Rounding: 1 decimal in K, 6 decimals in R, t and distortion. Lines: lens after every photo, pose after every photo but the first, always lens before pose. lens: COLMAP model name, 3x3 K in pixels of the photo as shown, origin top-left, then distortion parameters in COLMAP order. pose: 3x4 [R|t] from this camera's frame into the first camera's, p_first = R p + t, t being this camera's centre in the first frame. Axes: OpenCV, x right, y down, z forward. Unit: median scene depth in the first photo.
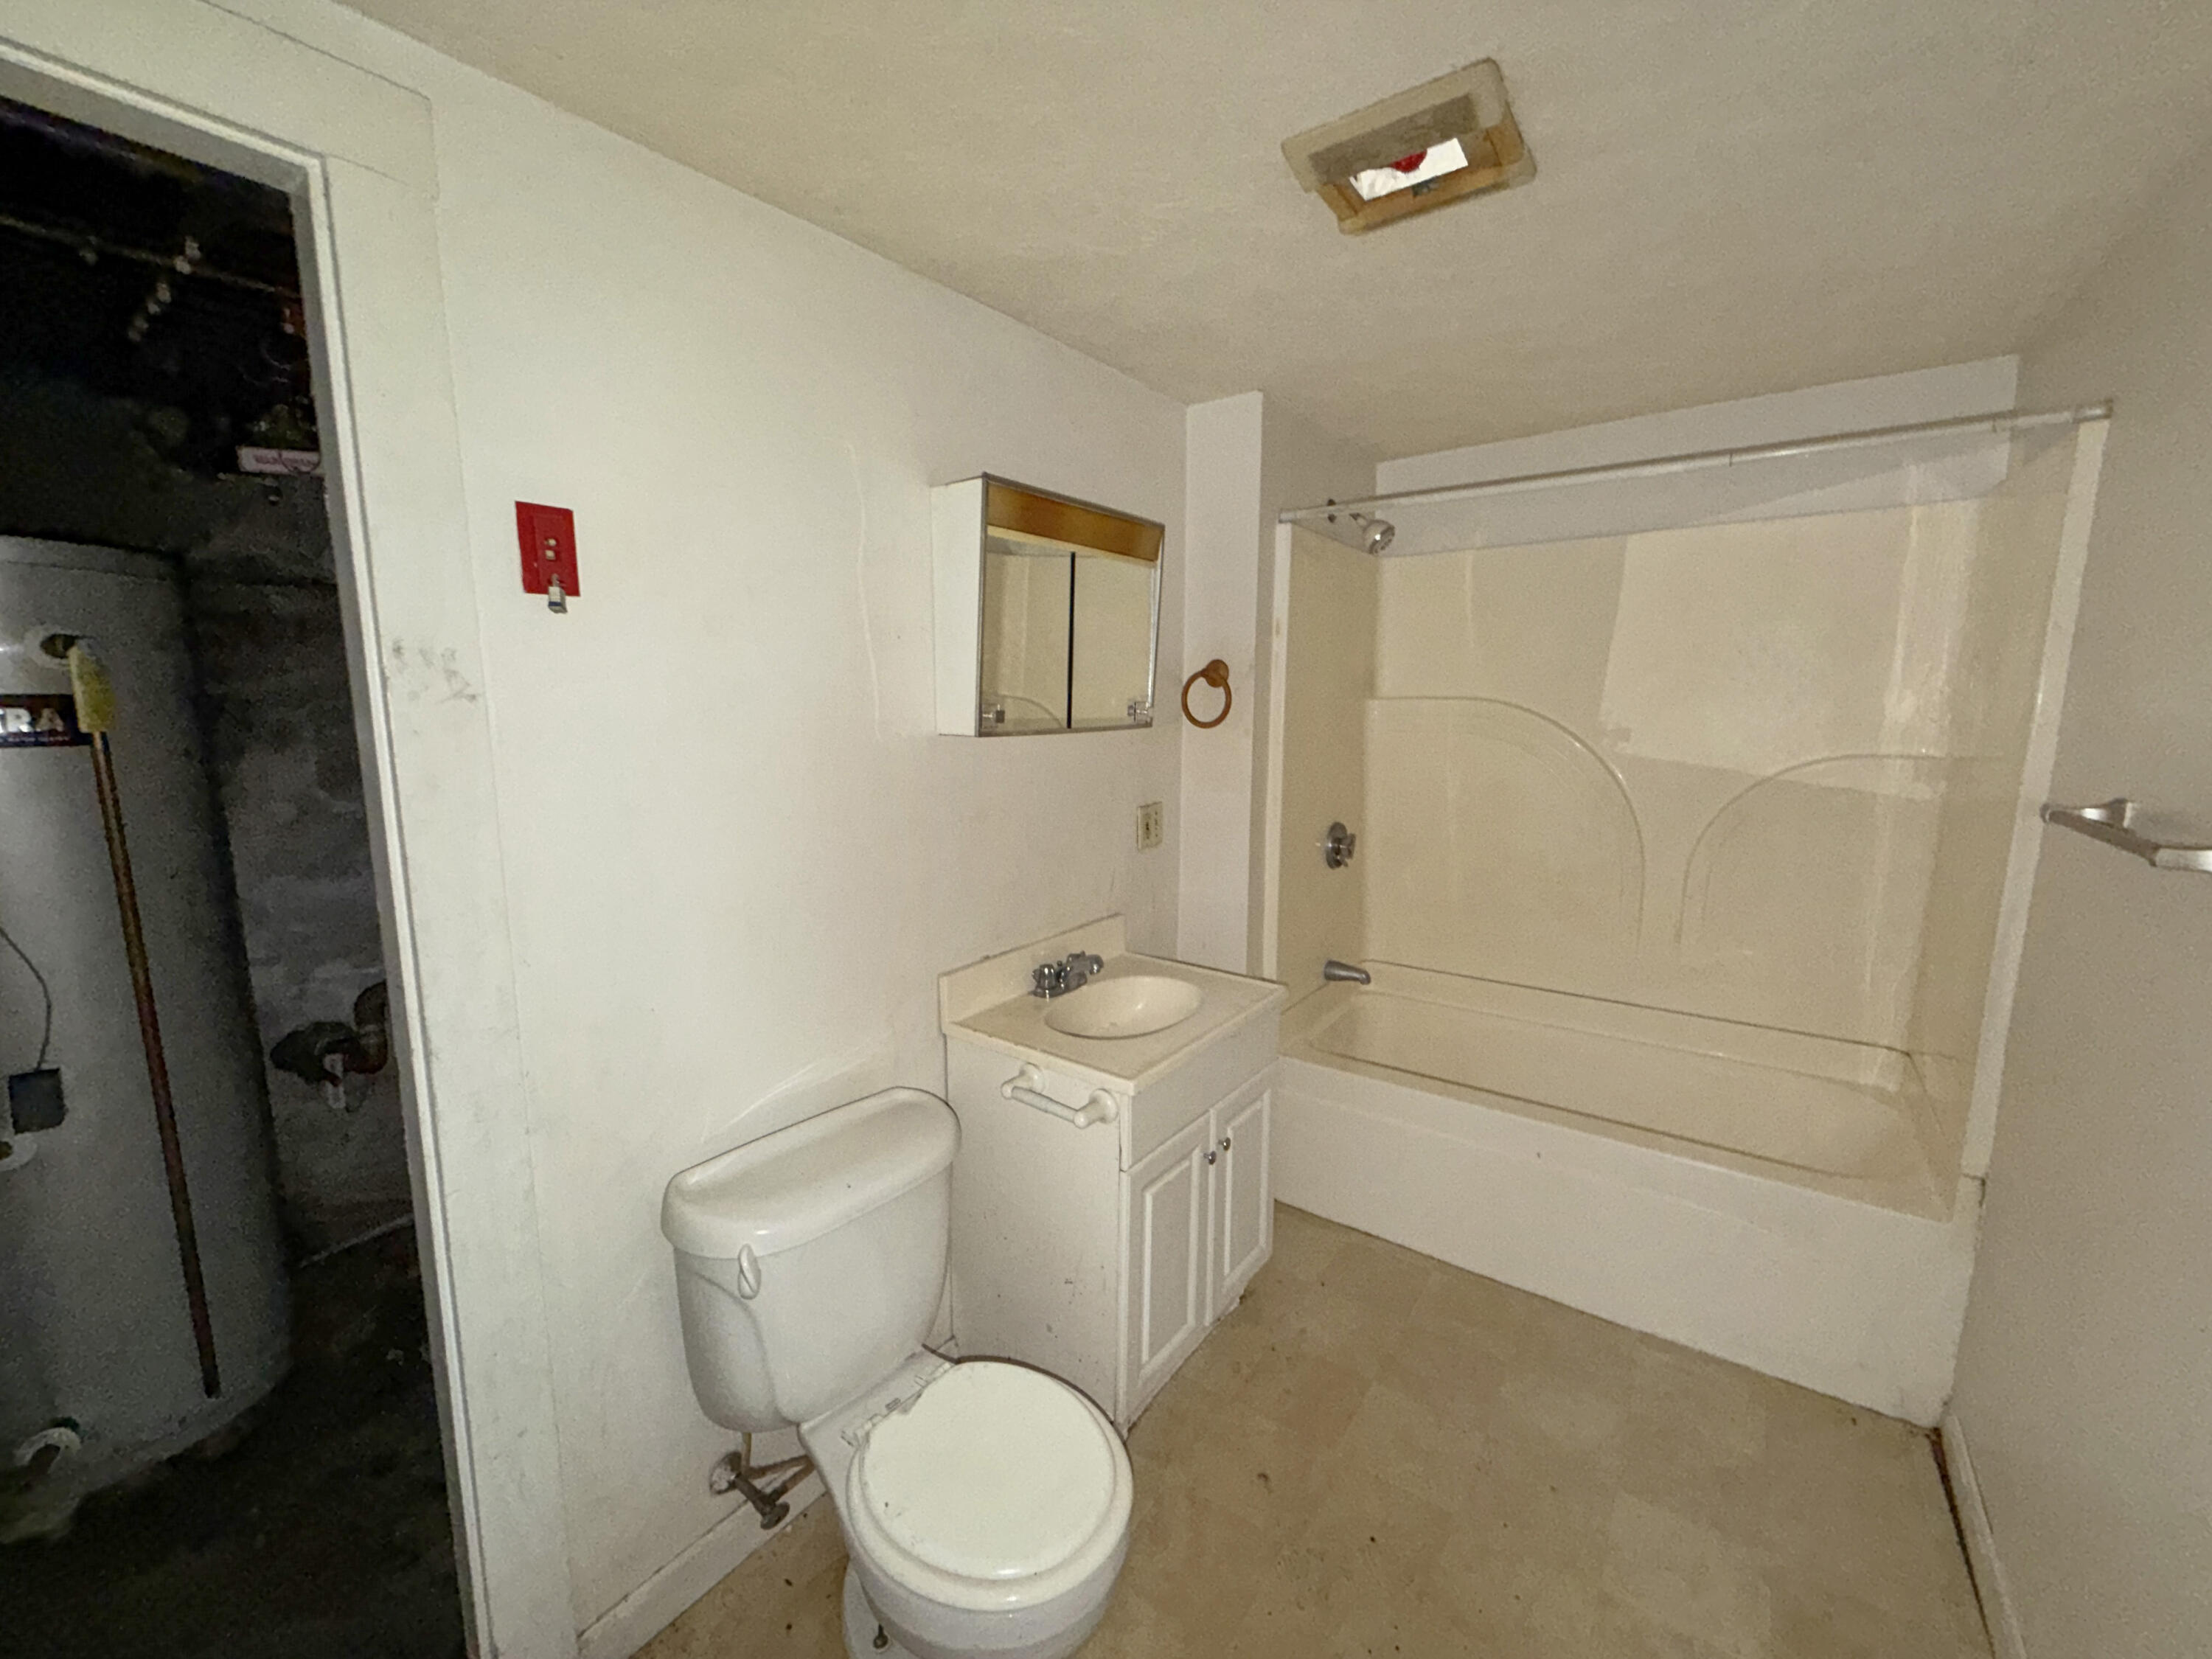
lens RADIAL K [[879.4, 0, 1111.8], [0, 879.4, 831.3], [0, 0, 1]] dist [0.002028, 0.000400]
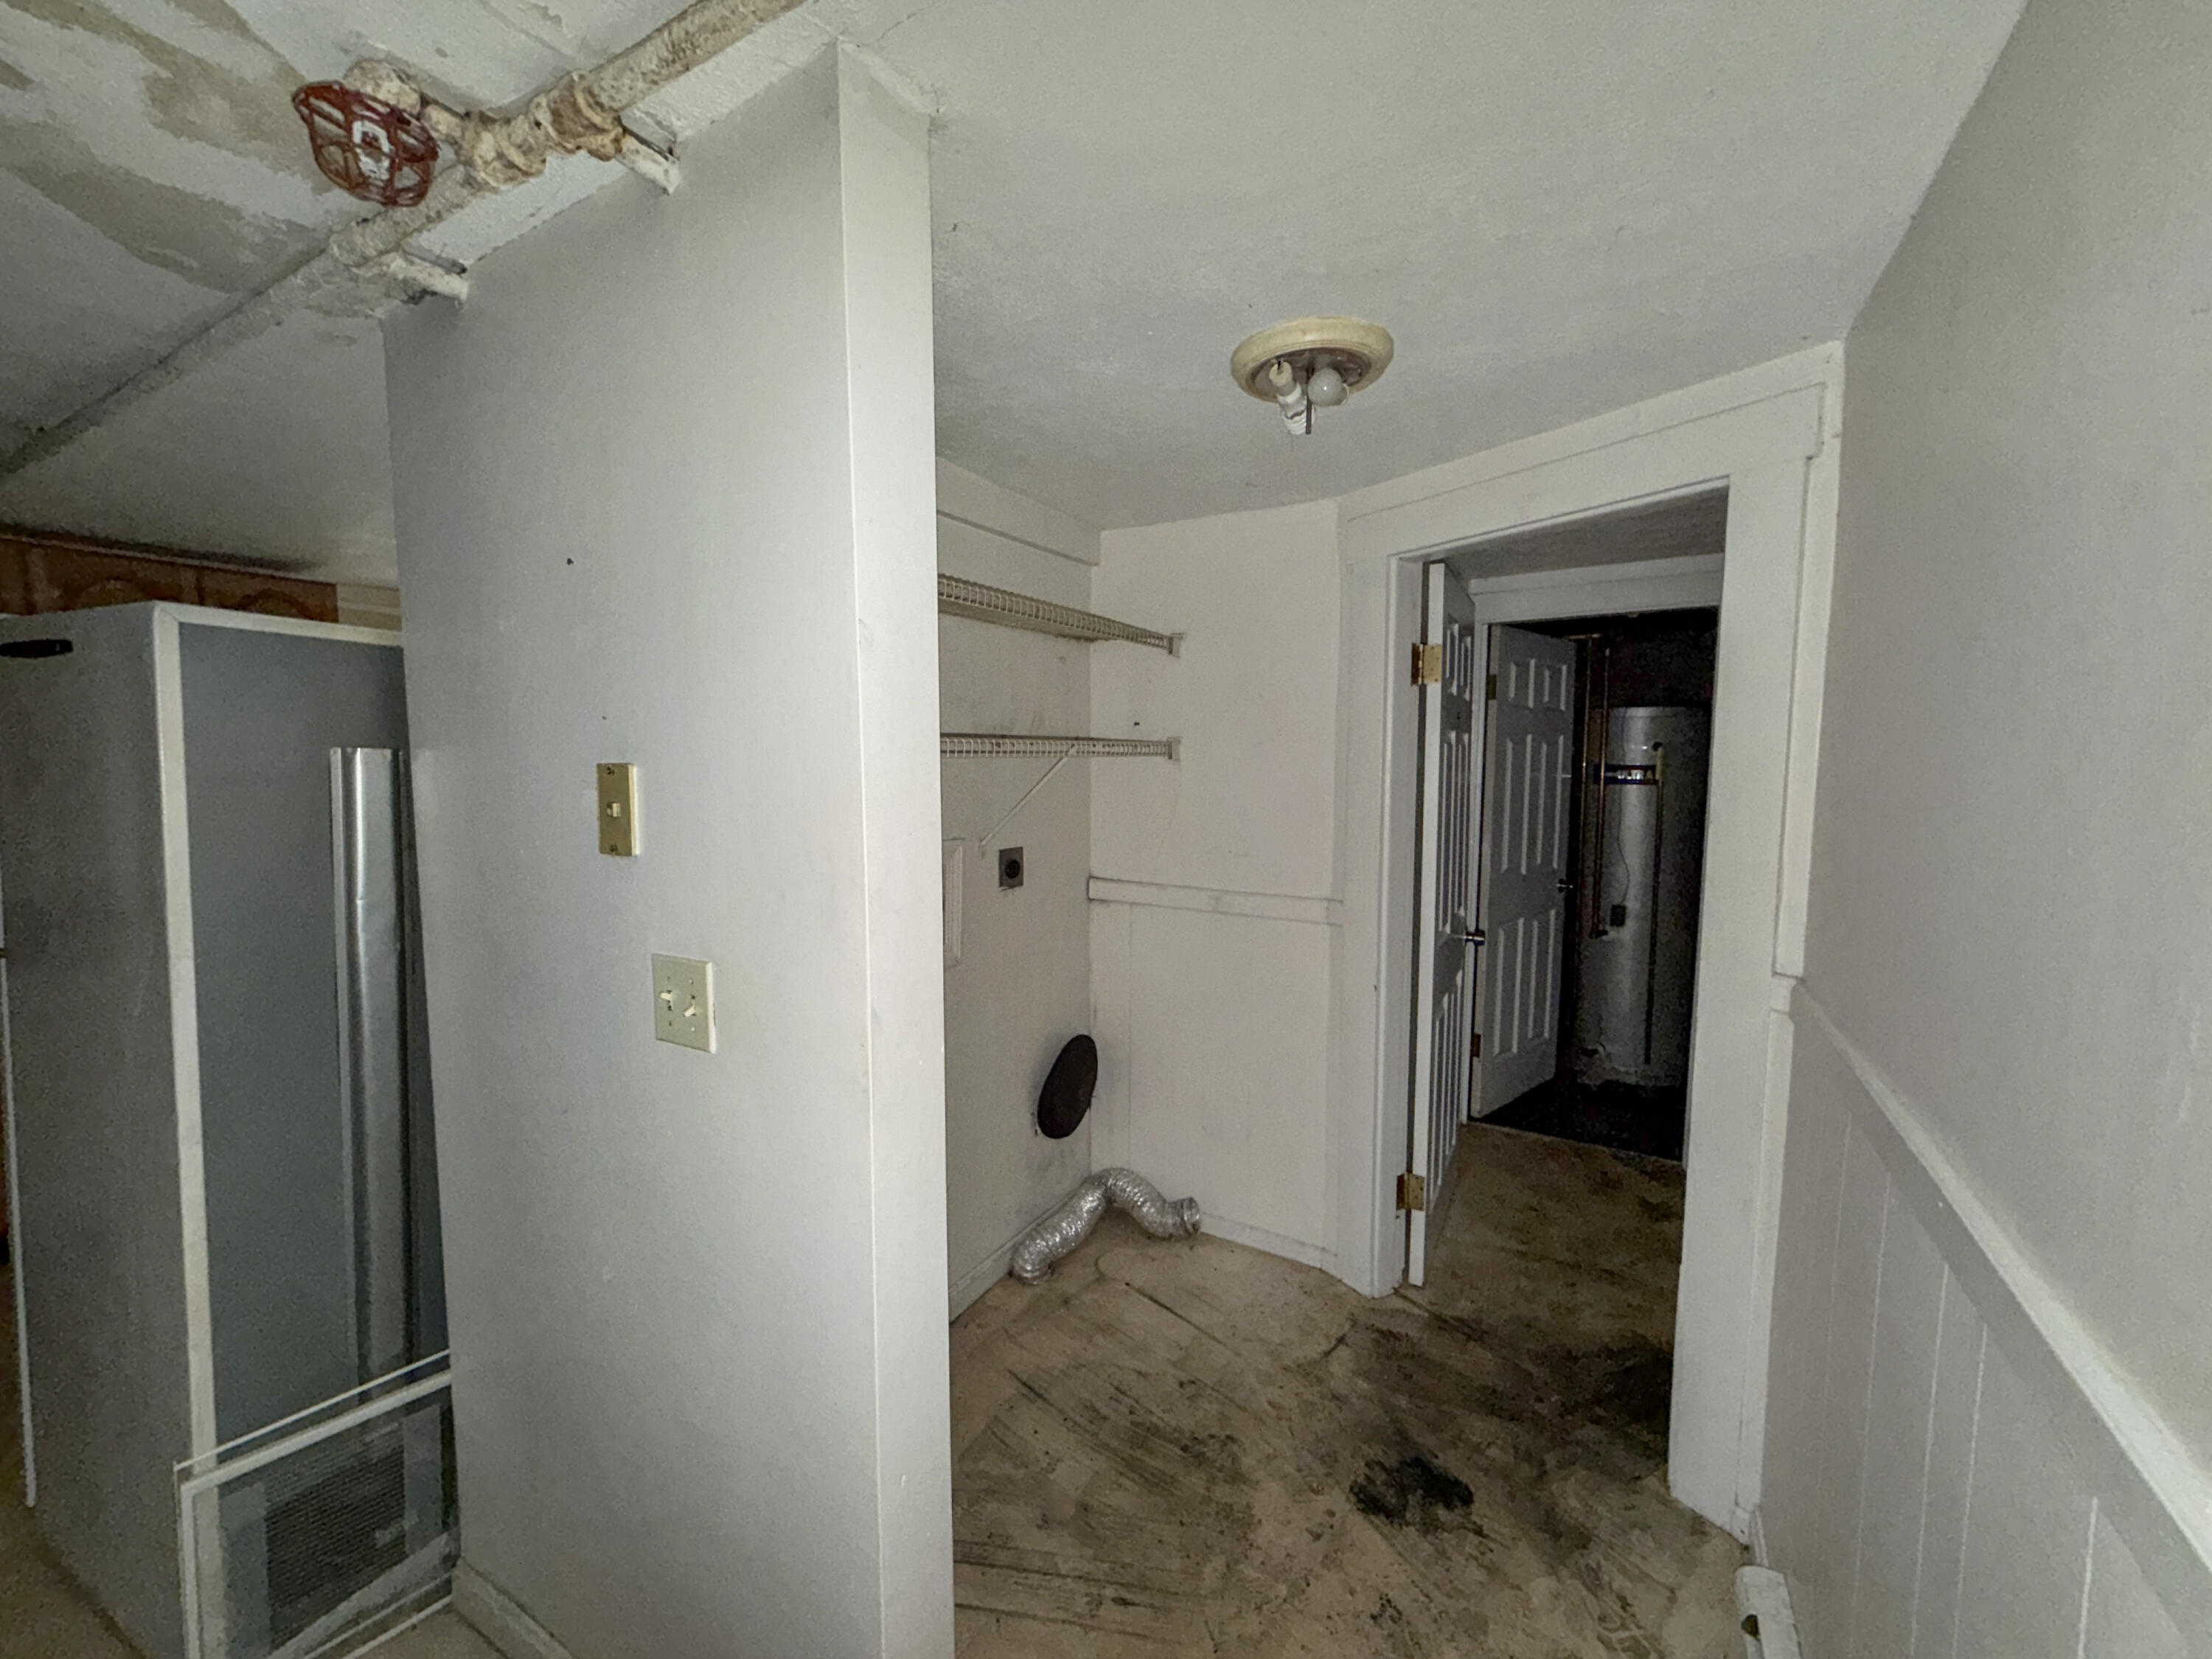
lens RADIAL K [[879.4, 0, 1111.4], [0, 879.4, 826.9], [0, 0, 1]] dist [0.002028, 0.000400]
pose [[0.168016, 0.063732, -0.983722, 1.056940], [-0.161042, 0.986276, 0.036392, 0.179731], [0.972541, 0.152306, 0.175974, -0.939951]]
